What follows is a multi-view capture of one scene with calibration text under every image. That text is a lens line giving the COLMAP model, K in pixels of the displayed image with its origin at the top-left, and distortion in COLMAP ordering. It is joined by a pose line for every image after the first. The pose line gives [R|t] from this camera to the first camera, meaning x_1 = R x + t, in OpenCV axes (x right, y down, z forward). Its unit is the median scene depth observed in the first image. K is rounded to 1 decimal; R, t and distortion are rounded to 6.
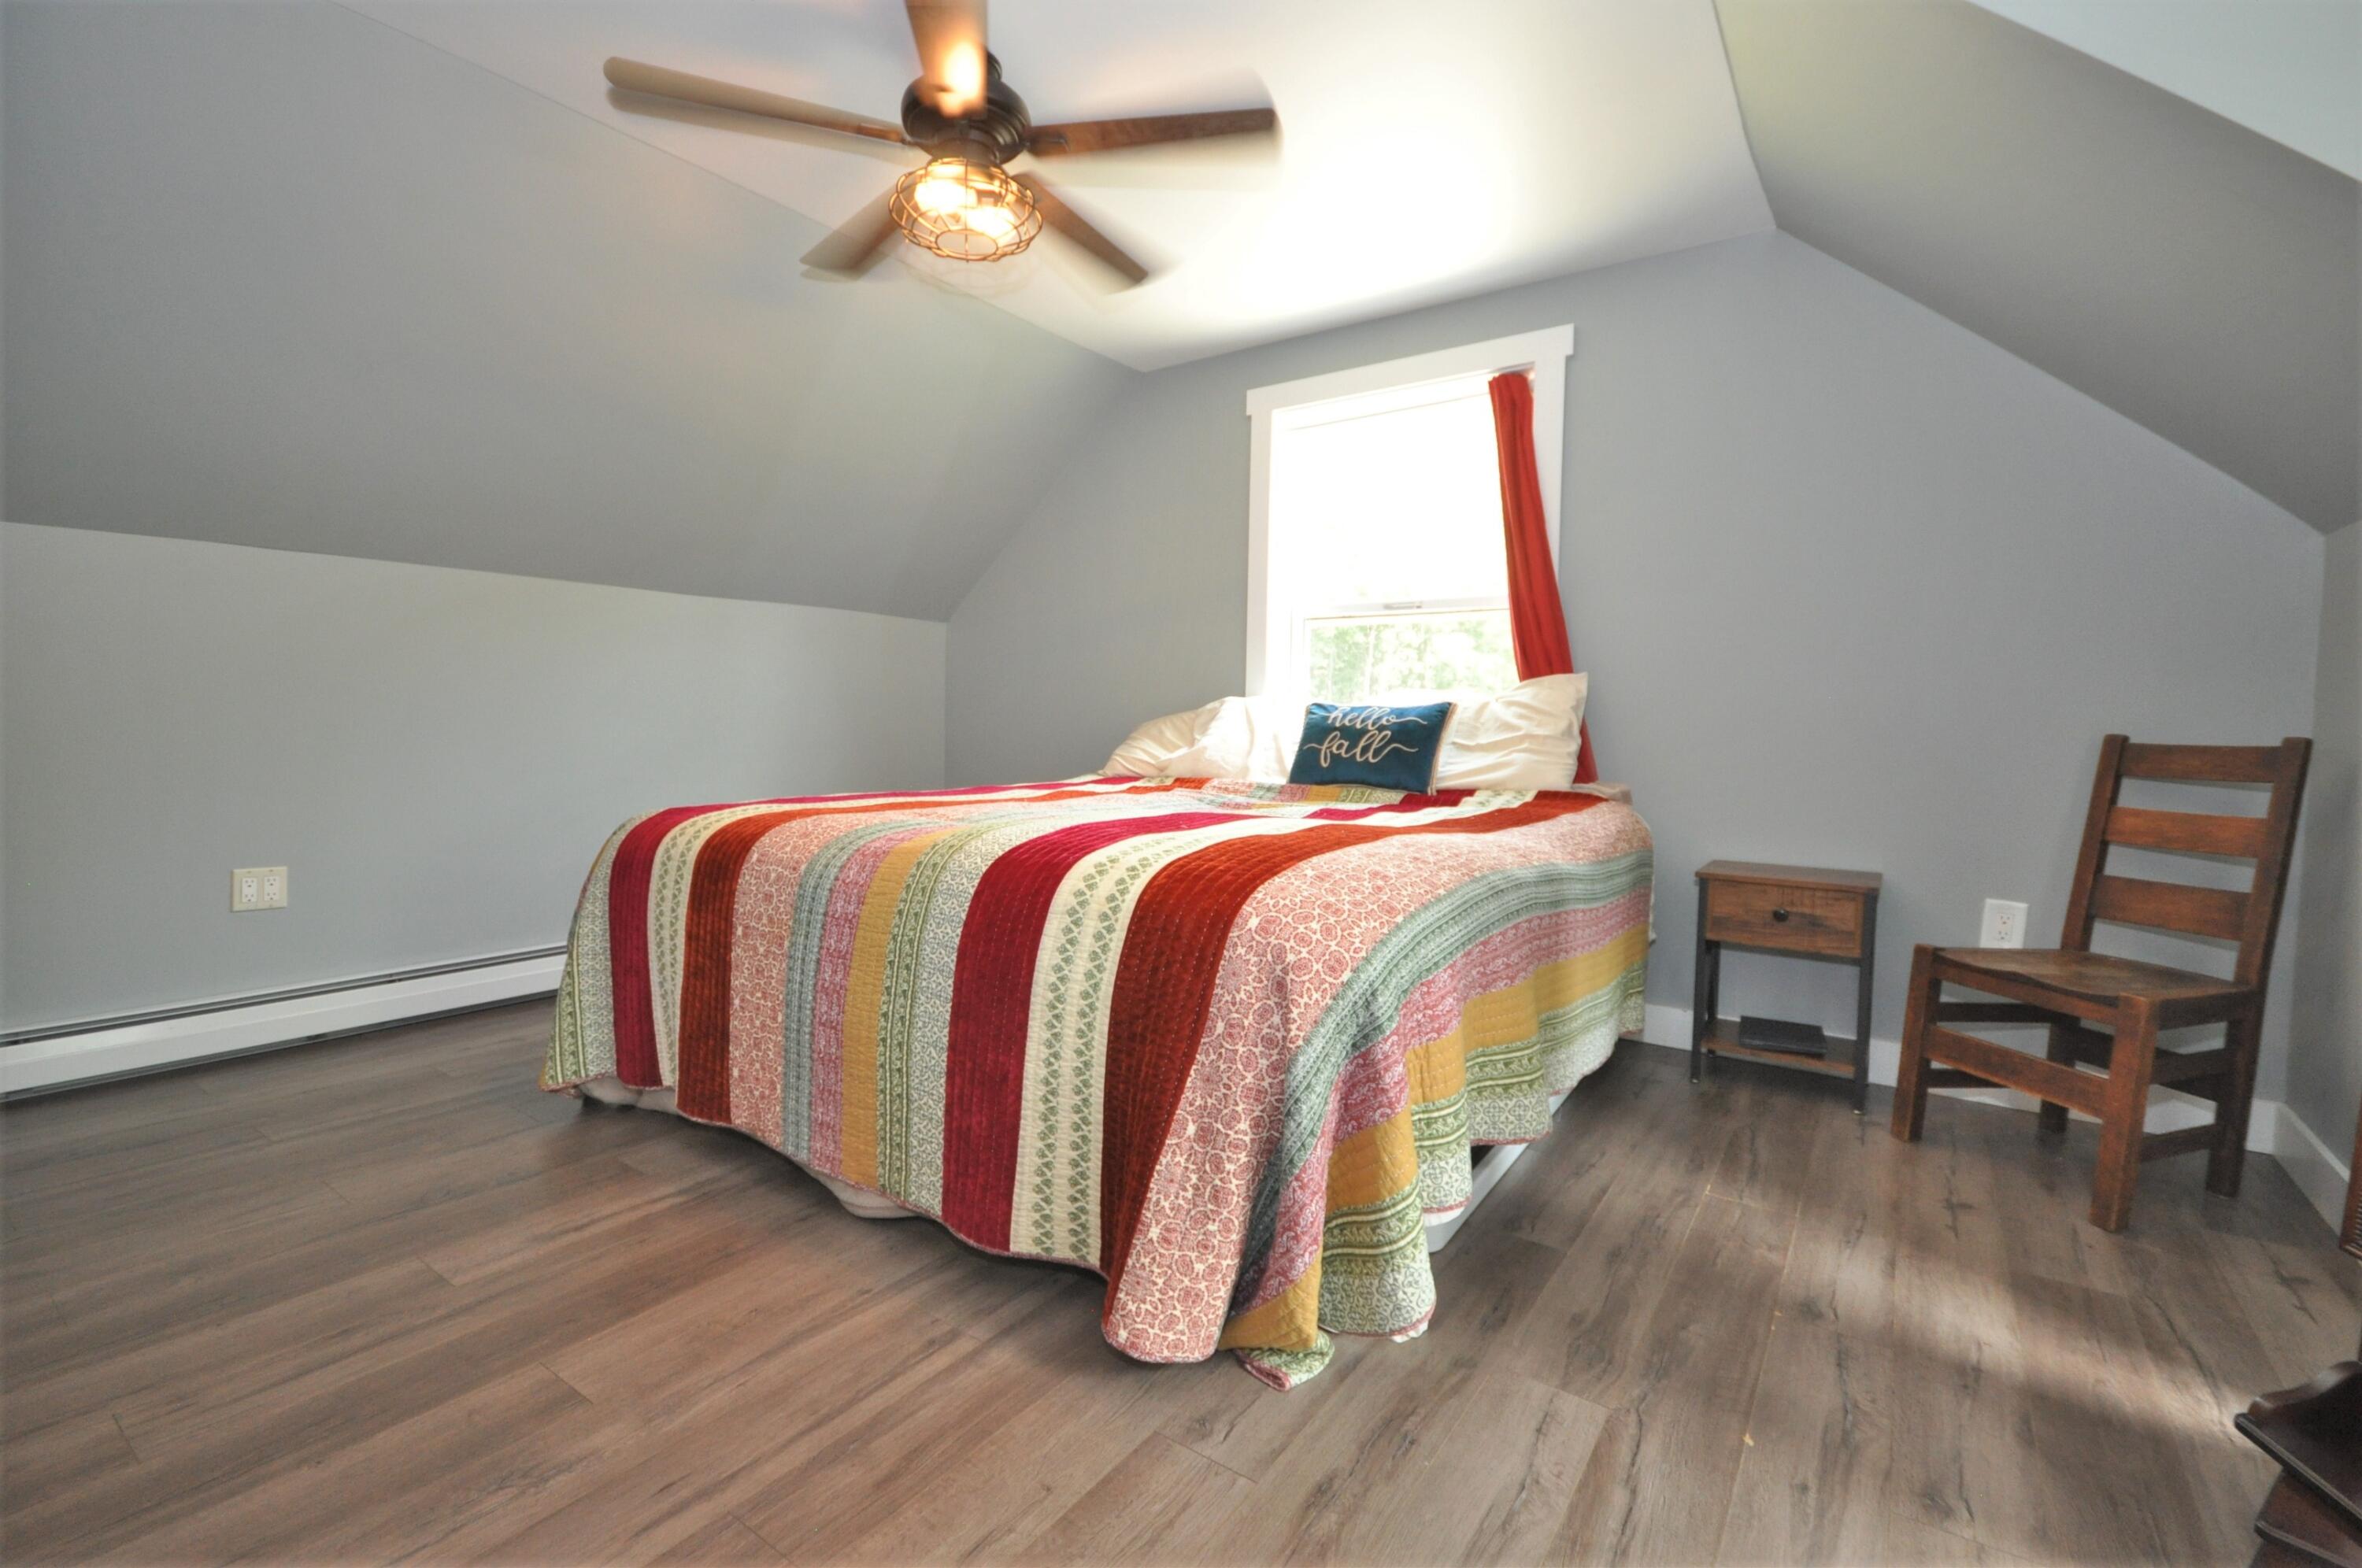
lens RADIAL K [[979.5, 0, 1182.4], [0, 979.5, 796.2], [0, 0, 1]] dist [0.009956, 0.000064]
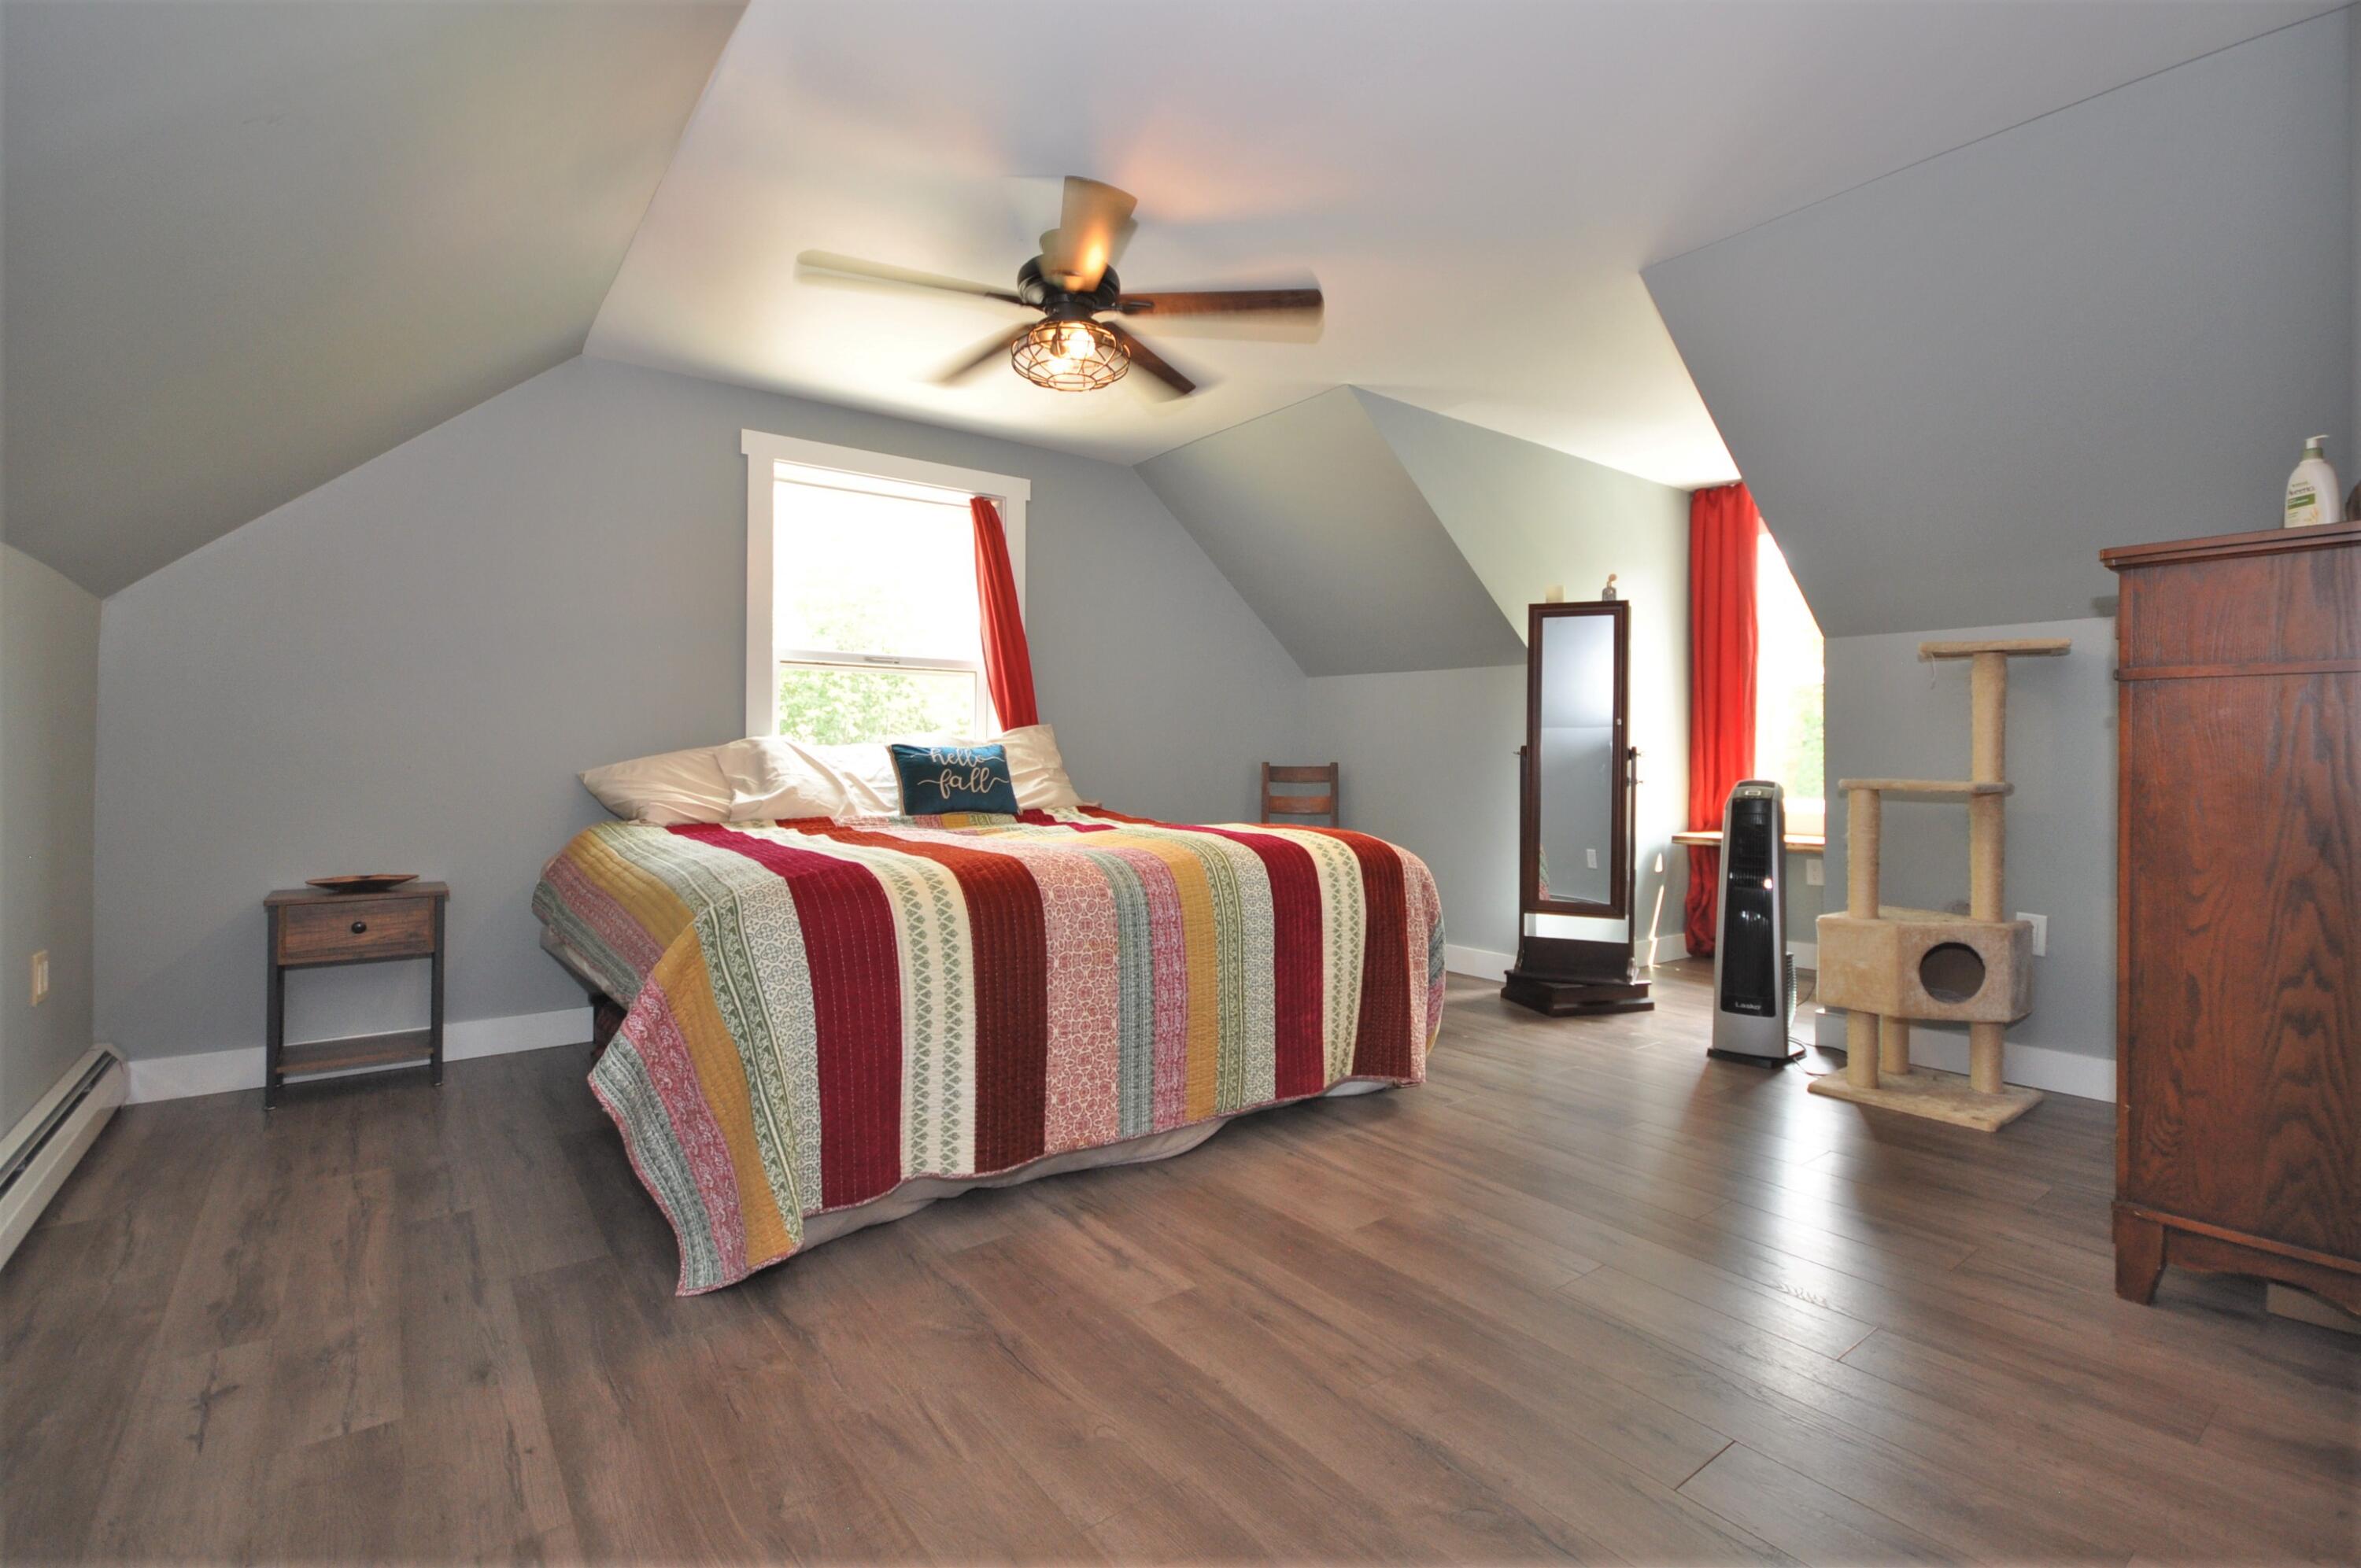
lens RADIAL K [[1034.5, 0, 1182.4], [0, 1034.5, 768.2], [0, 0, 1]] dist [0.011743, -0.012210]
pose [[0.344739, -0.019456, 0.938497, -1.475289], [0.073185, 0.997299, -0.006208, -0.060375], [-0.935841, 0.070824, 0.345232, 0.464354]]
